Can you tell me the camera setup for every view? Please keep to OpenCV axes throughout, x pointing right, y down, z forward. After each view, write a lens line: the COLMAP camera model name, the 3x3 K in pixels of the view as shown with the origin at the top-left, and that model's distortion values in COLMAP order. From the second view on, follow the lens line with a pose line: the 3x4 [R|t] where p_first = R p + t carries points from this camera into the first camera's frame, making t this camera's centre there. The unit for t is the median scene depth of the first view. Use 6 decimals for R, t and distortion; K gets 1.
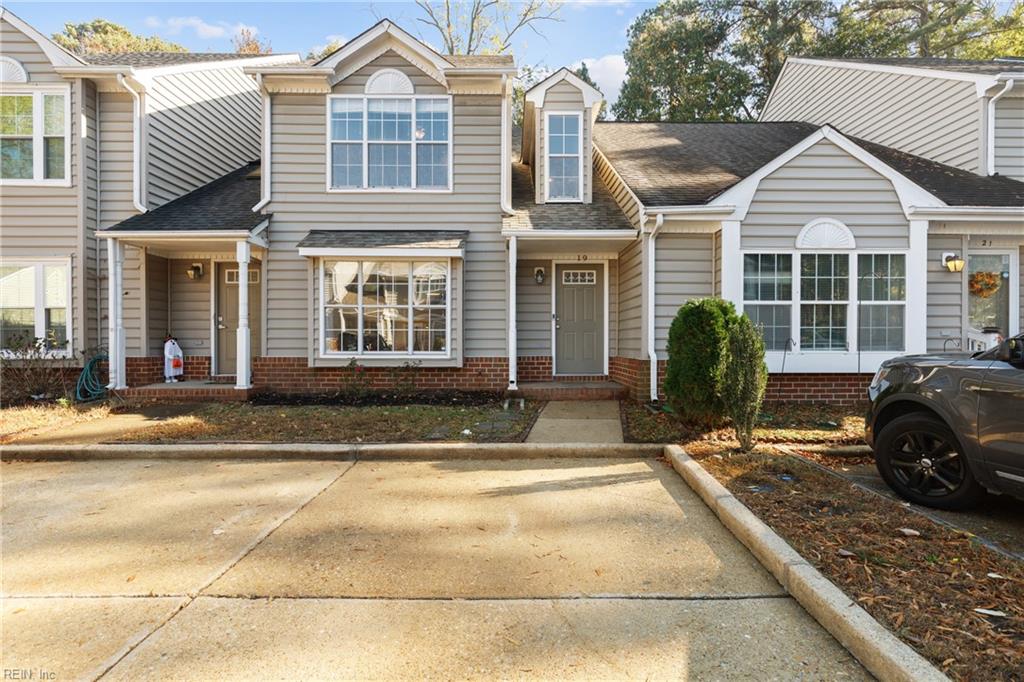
lens RADIAL K [[554.7, 0, 512.6], [0, 554.7, 342.7], [0, 0, 1]] dist [0.001247, 0.000545]
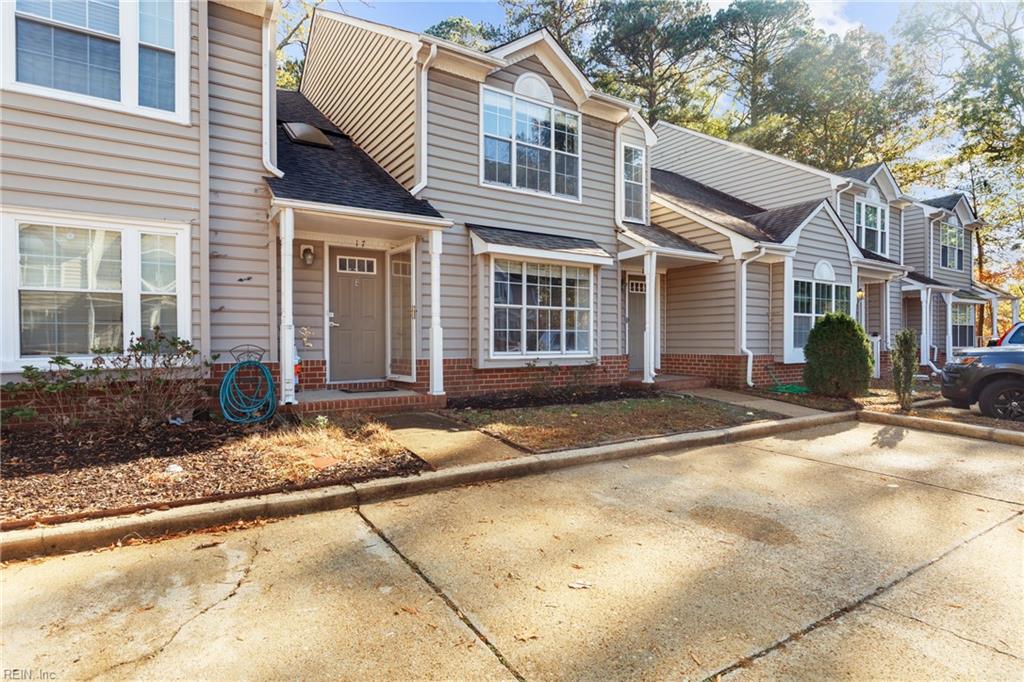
lens RADIAL K [[567.5, 0, 517.2], [0, 567.5, 342.7], [0, 0, 1]] dist [0.000889, 0.000222]
pose [[0.827068, -0.002636, 0.562096, -0.851487], [0.001562, 0.999996, 0.002392, -0.003023], [-0.562100, -0.001100, 0.827069, 0.158756]]
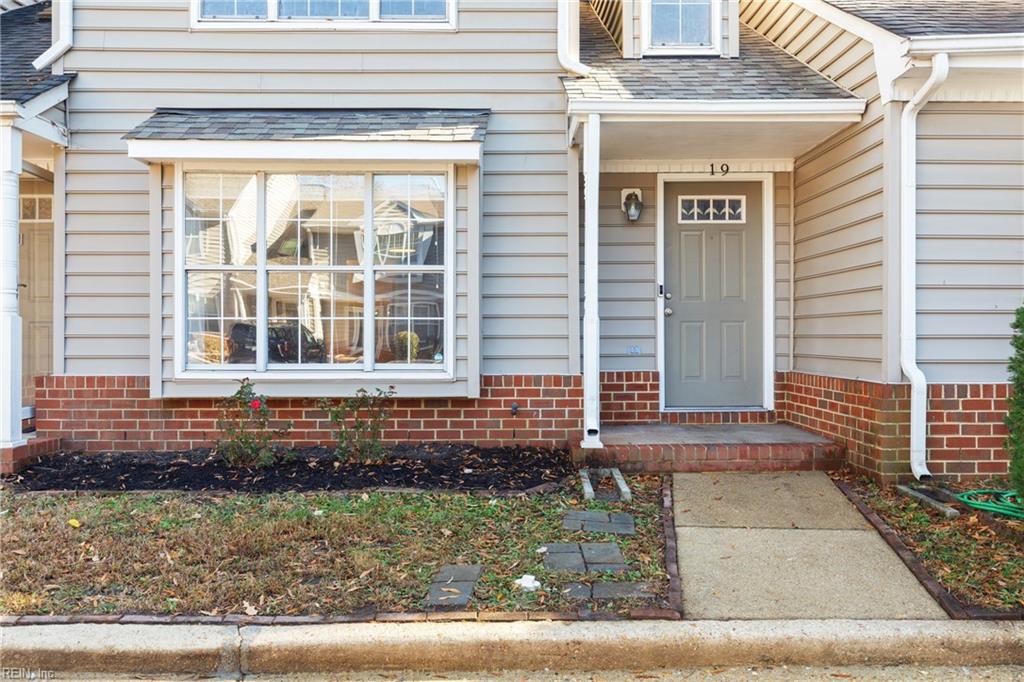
lens RADIAL K [[870.2, 0, 510.7], [0, 870.2, 330.3], [0, 0, 1]] dist [0.005546, 0.001369]
pose [[0.999998, -0.002012, 0.000423, -0.063466], [0.002015, 0.999977, -0.006432, -0.007792], [-0.000411, 0.006433, 0.999979, 0.260954]]
